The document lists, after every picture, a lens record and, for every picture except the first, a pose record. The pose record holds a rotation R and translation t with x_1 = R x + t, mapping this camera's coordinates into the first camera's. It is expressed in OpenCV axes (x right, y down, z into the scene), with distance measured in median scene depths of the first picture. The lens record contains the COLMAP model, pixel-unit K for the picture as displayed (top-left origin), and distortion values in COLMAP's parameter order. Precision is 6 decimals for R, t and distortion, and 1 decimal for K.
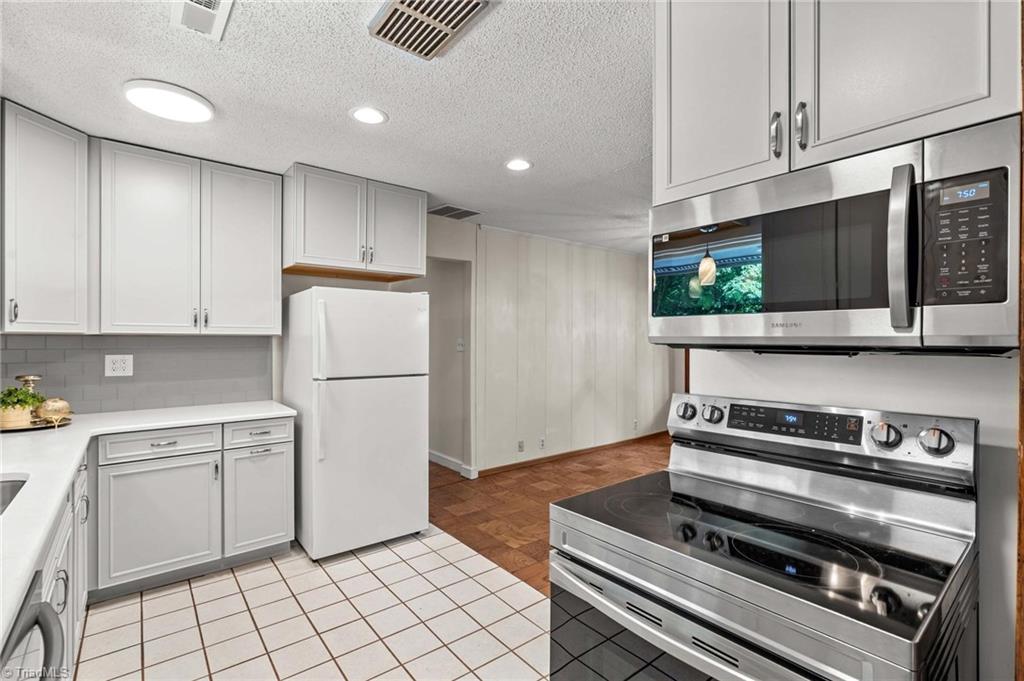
lens RADIAL K [[468.6, 0, 506.5], [0, 468.6, 339.8], [0, 0, 1]] dist [-0.004147, 0.000793]
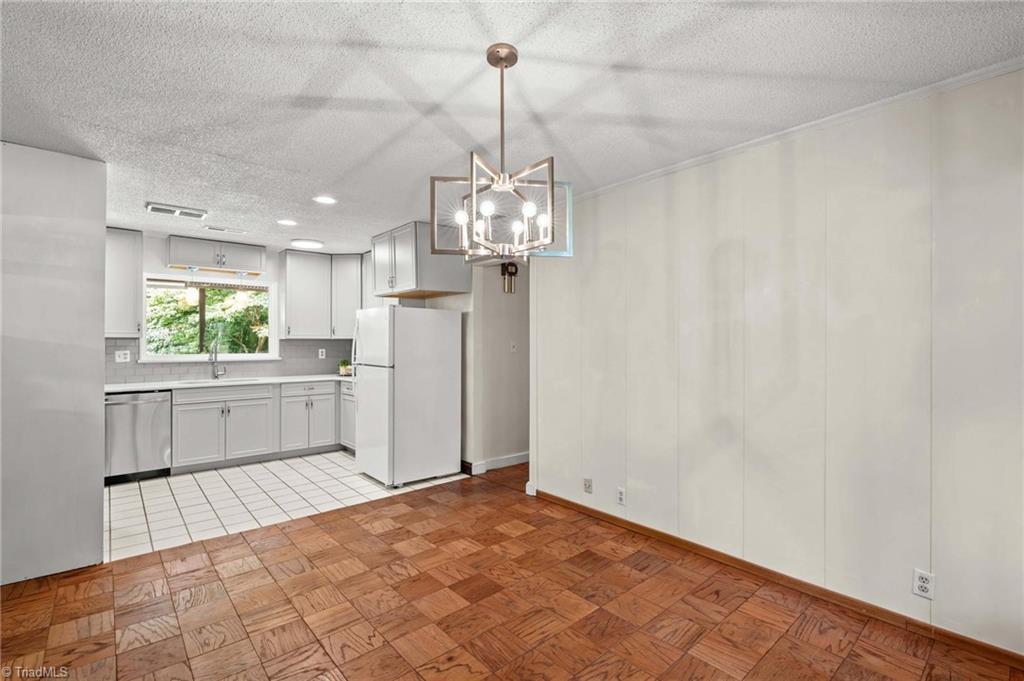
lens RADIAL K [[468.6, 0, 512.6], [0, 468.6, 342.8], [0, 0, 1]] dist [-0.004147, 0.000793]
pose [[0.034073, -0.001497, -0.999418, 1.381361], [0.001803, 0.999997, -0.001436, 0.010158], [0.999418, -0.001753, 0.034075, 1.562609]]
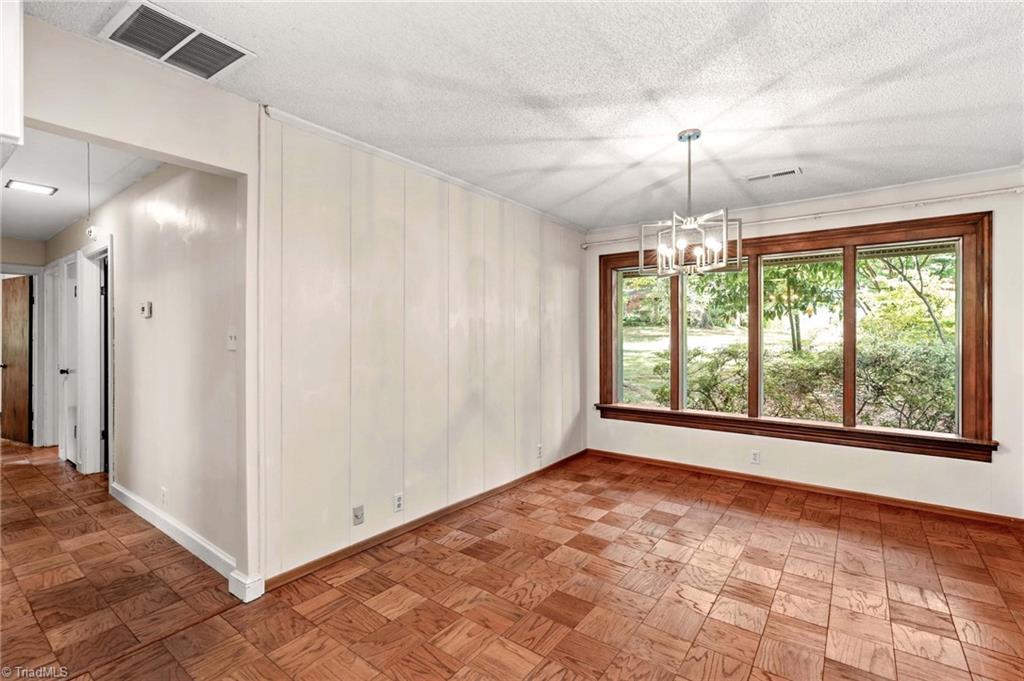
lens RADIAL K [[468.6, 0, 508.7], [0, 468.6, 338.3], [0, 0, 1]] dist [-0.004147, 0.000793]
pose [[0.970044, -0.003203, 0.242910, 0.129718], [0.002066, 0.999986, 0.004935, 0.014872], [-0.242922, -0.004286, 0.970036, 0.729386]]
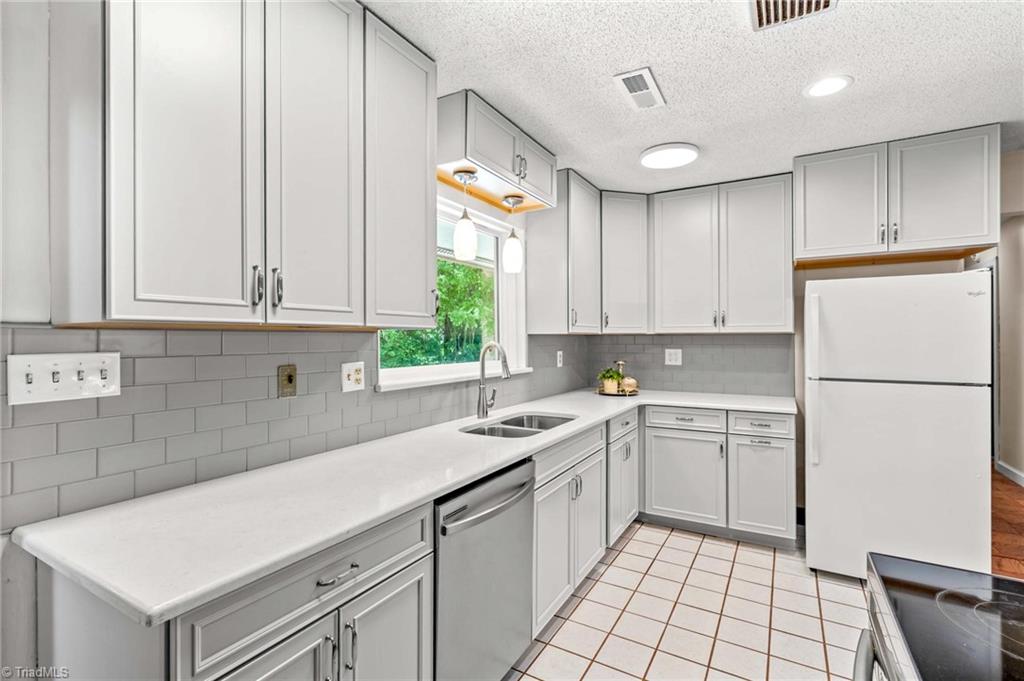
lens RADIAL K [[468.6, 0, 507.9], [0, 468.6, 337.0], [0, 0, 1]] dist [-0.004147, 0.000793]
pose [[0.345730, -0.006011, -0.938315, 0.264821], [0.004555, 0.999978, -0.004727, 0.002134], [0.938323, -0.002640, 0.345750, 0.091338]]
